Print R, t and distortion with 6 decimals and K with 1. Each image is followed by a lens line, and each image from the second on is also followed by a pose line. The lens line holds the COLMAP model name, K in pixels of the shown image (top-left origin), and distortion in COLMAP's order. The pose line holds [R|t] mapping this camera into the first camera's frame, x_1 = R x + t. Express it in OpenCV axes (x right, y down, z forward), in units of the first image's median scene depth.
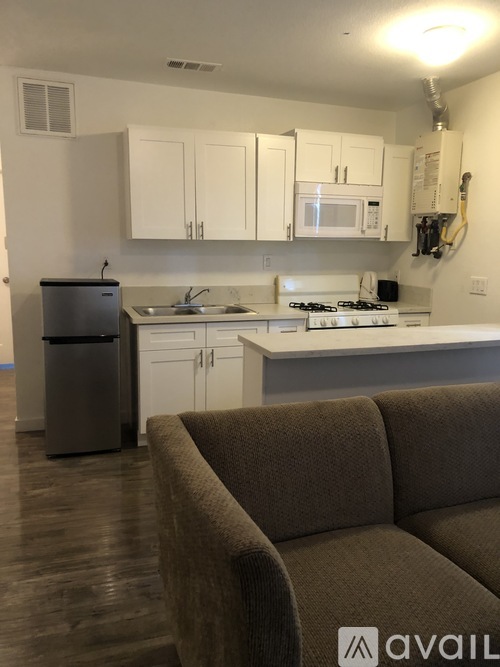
lens RADIAL K [[560.5, 0, 245.8], [0, 560.5, 335.9], [0, 0, 1]] dist [0.073169, -0.050404]
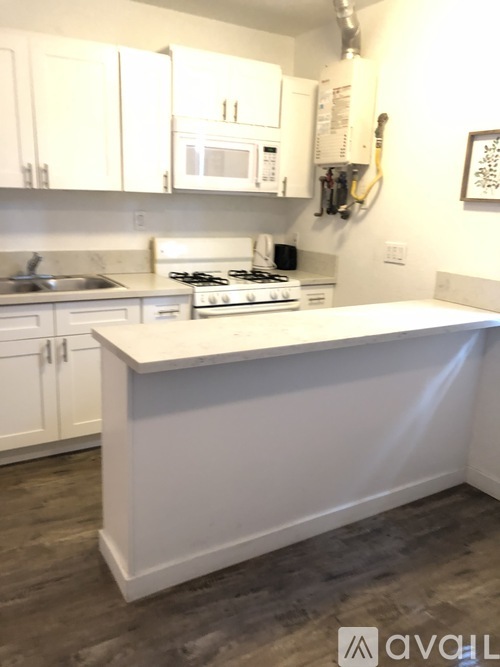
lens RADIAL K [[560.5, 0, 233.0], [0, 560.5, 321.2], [0, 0, 1]] dist [0.073169, -0.050404]
pose [[0.982736, -0.021872, 0.183717, 0.022402], [0.013051, 0.998709, 0.049088, -0.032521], [-0.184554, -0.045843, 0.981753, 0.227025]]
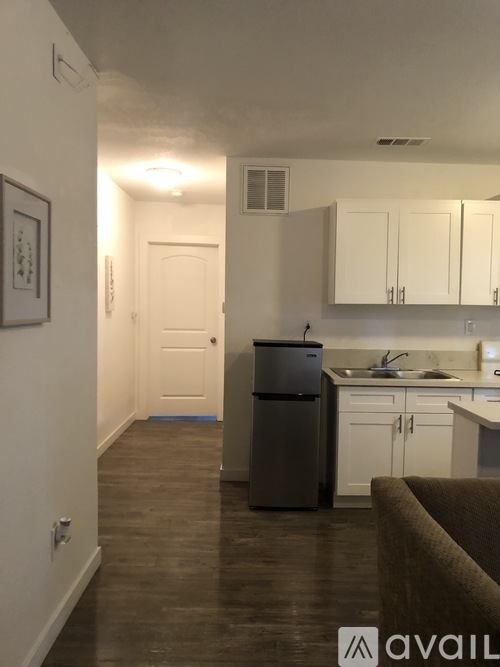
lens RADIAL K [[560.5, 0, 253.1], [0, 560.5, 336.6], [0, 0, 1]] dist [0.073169, -0.050404]
pose [[0.957012, 0.020714, -0.289307, -0.042466], [-0.052229, 0.993449, -0.101640, 0.002870], [0.285306, 0.112380, 0.951825, -0.032568]]
